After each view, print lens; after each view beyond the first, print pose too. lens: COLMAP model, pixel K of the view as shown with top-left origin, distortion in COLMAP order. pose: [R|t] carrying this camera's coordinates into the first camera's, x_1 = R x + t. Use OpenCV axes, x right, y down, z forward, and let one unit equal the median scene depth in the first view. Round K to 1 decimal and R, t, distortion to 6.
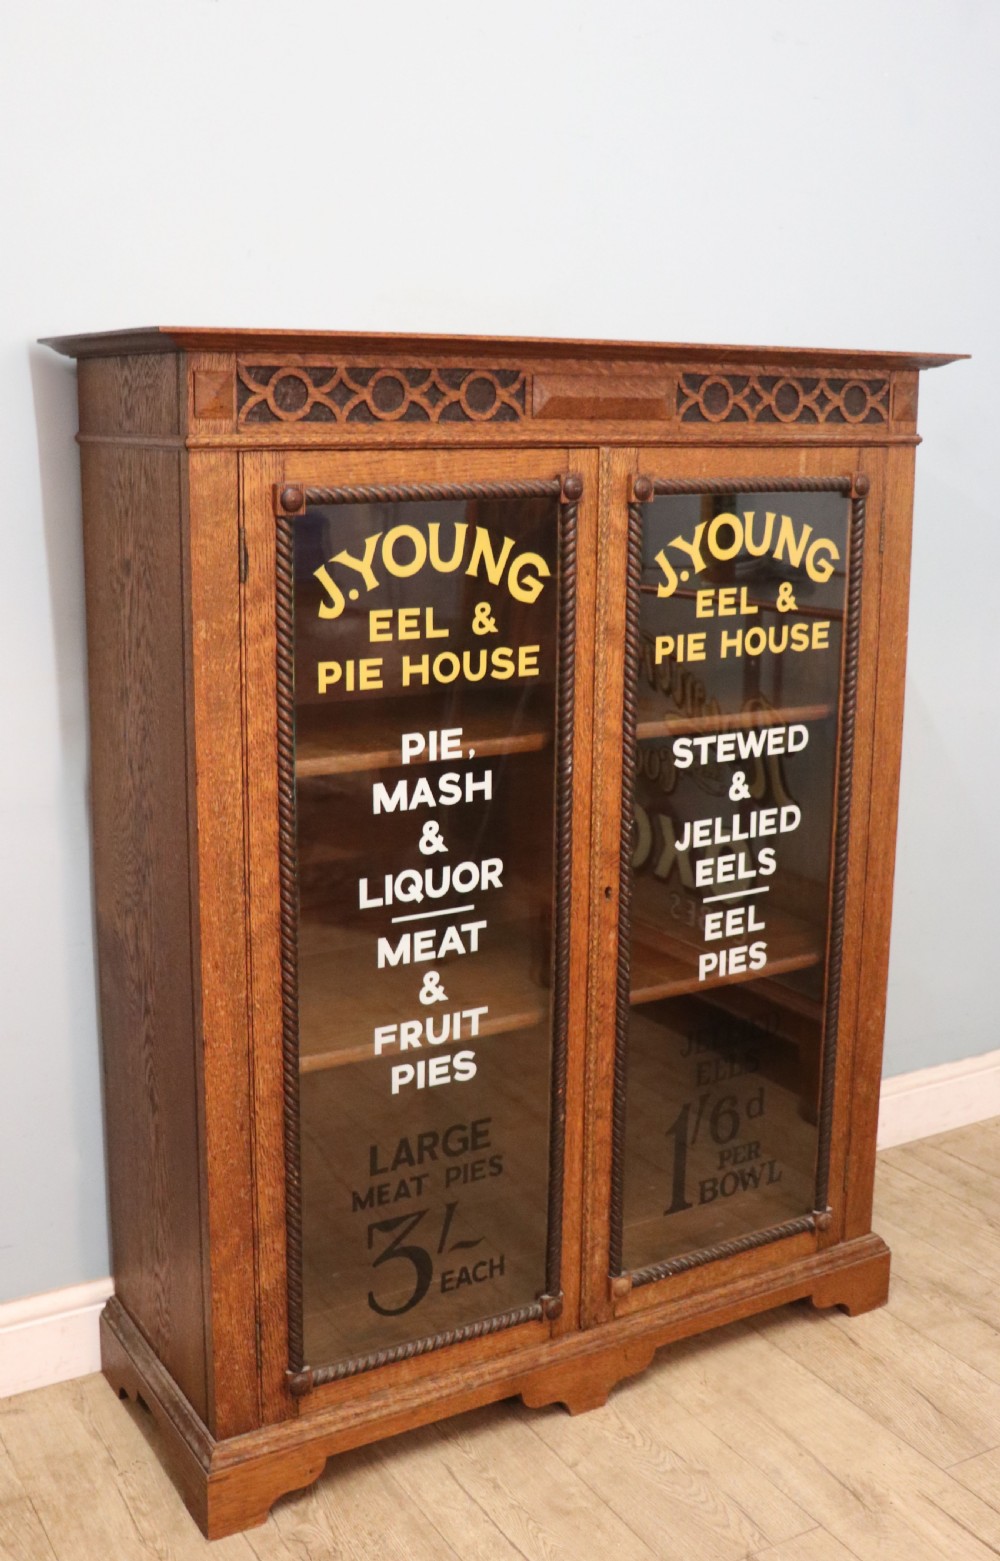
lens RADIAL K [[1651.8, 0, 448.0], [0, 1651.8, 716.3], [0, 0, 1]] dist [-0.062690, 0.000000]
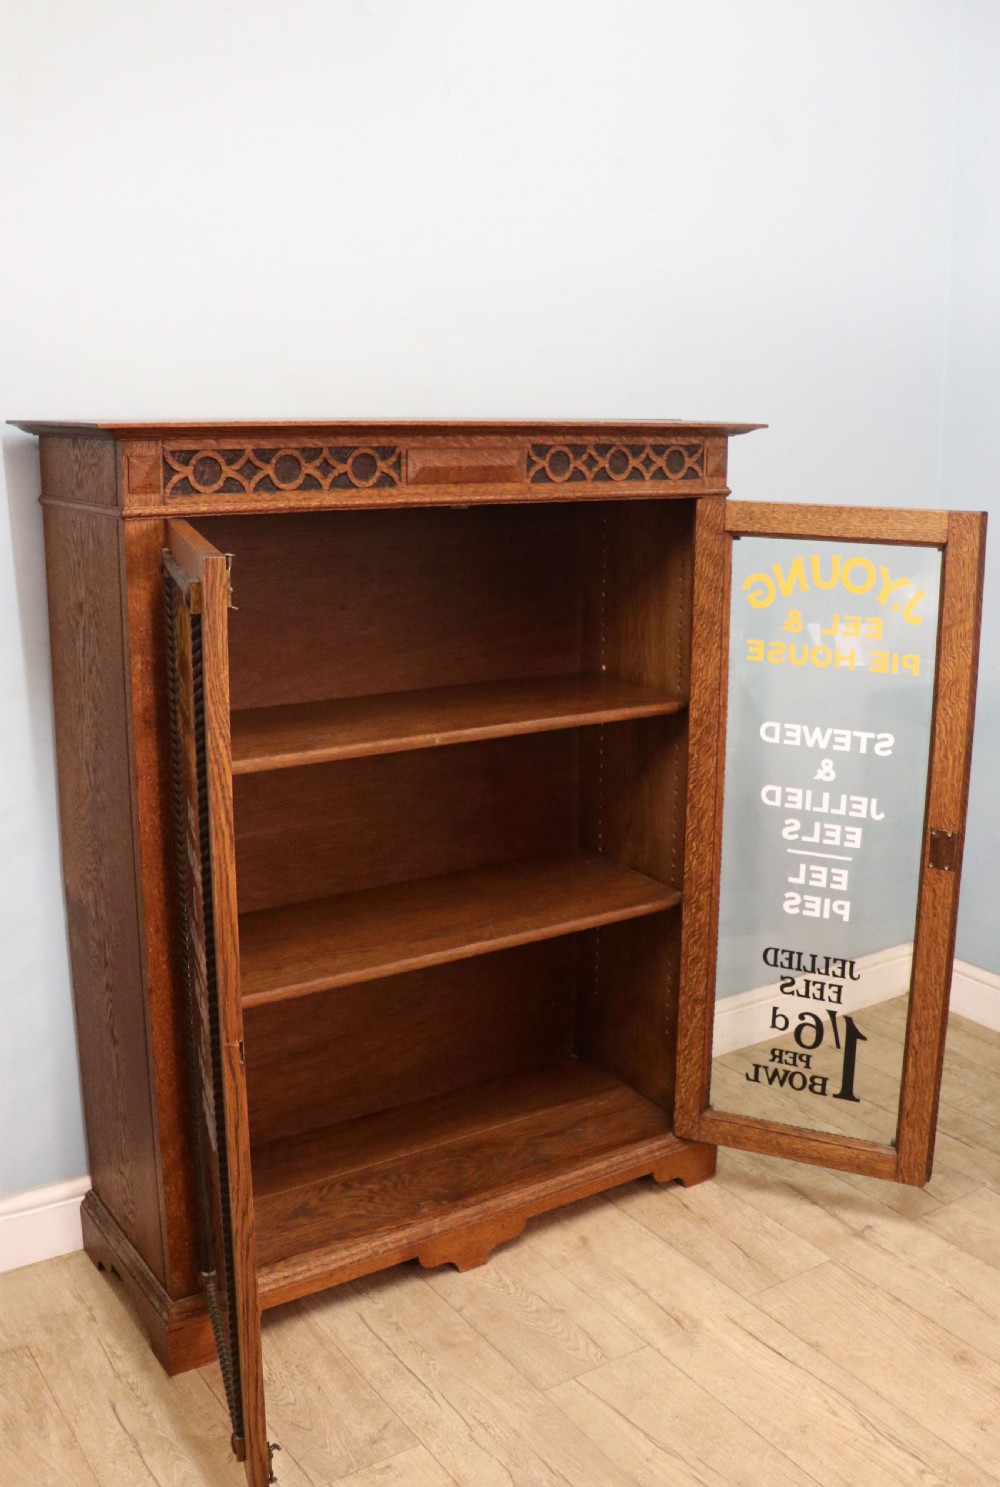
lens RADIAL K [[1471.4, 0, 549.4], [0, 1471.4, 724.8], [0, 0, 1]] dist [-0.147508, 0.000000]
pose [[0.995060, -0.014276, 0.098241, 0.046144], [0.010984, 0.999363, 0.033961, -0.035523], [-0.098663, -0.032714, 0.994583, -0.110929]]
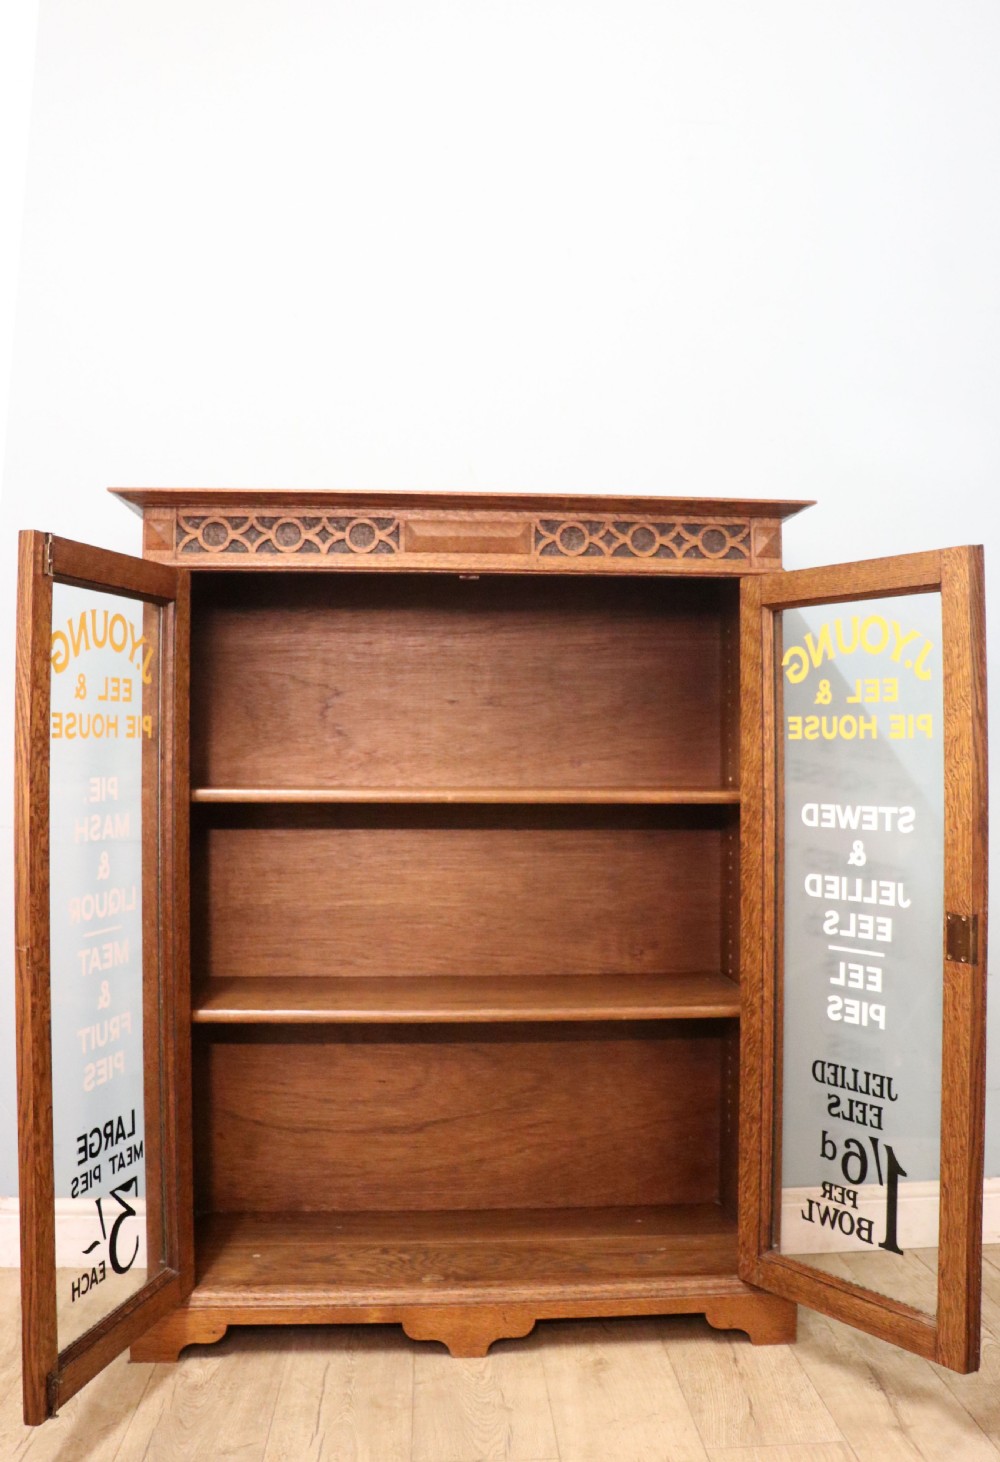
lens RADIAL K [[1396.0, 0, 535.6], [0, 1396.0, 705.0], [0, 0, 1]] dist [-0.131315, 0.000000]
pose [[0.907453, -0.018196, -0.419758, 0.632159], [-0.074076, 0.976483, -0.202471, 0.172642], [0.413571, 0.214827, 0.884765, 0.034006]]
